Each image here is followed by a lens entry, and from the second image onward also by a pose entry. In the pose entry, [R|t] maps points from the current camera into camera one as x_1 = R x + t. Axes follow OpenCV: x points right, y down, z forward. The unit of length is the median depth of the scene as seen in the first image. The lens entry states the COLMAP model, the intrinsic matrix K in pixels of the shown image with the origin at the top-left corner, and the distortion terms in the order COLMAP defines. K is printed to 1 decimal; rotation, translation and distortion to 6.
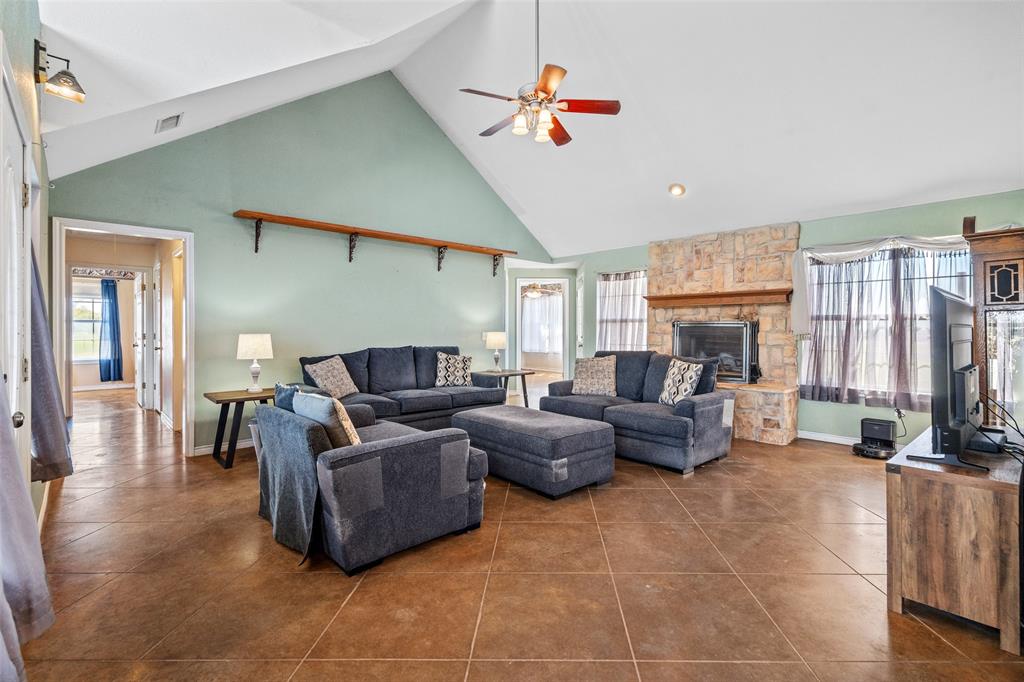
lens RADIAL K [[464.7, 0, 510.9], [0, 464.7, 334.8], [0, 0, 1]] dist [0.001718, -0.000564]
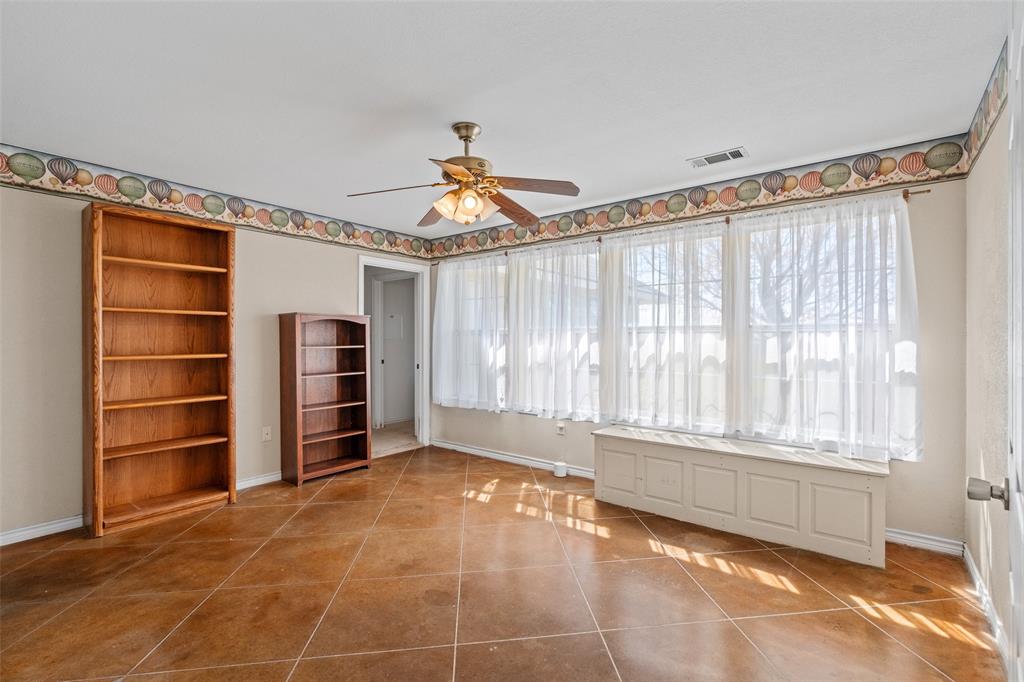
lens RADIAL K [[464.7, 0, 513.1], [0, 464.7, 340.4], [0, 0, 1]] dist [0.001718, -0.000564]
pose [[0.988270, 0.001019, 0.152710, 0.032065], [-0.000491, 0.999994, -0.003498, -0.015552], [-0.152713, 0.003382, 0.988265, 0.639678]]
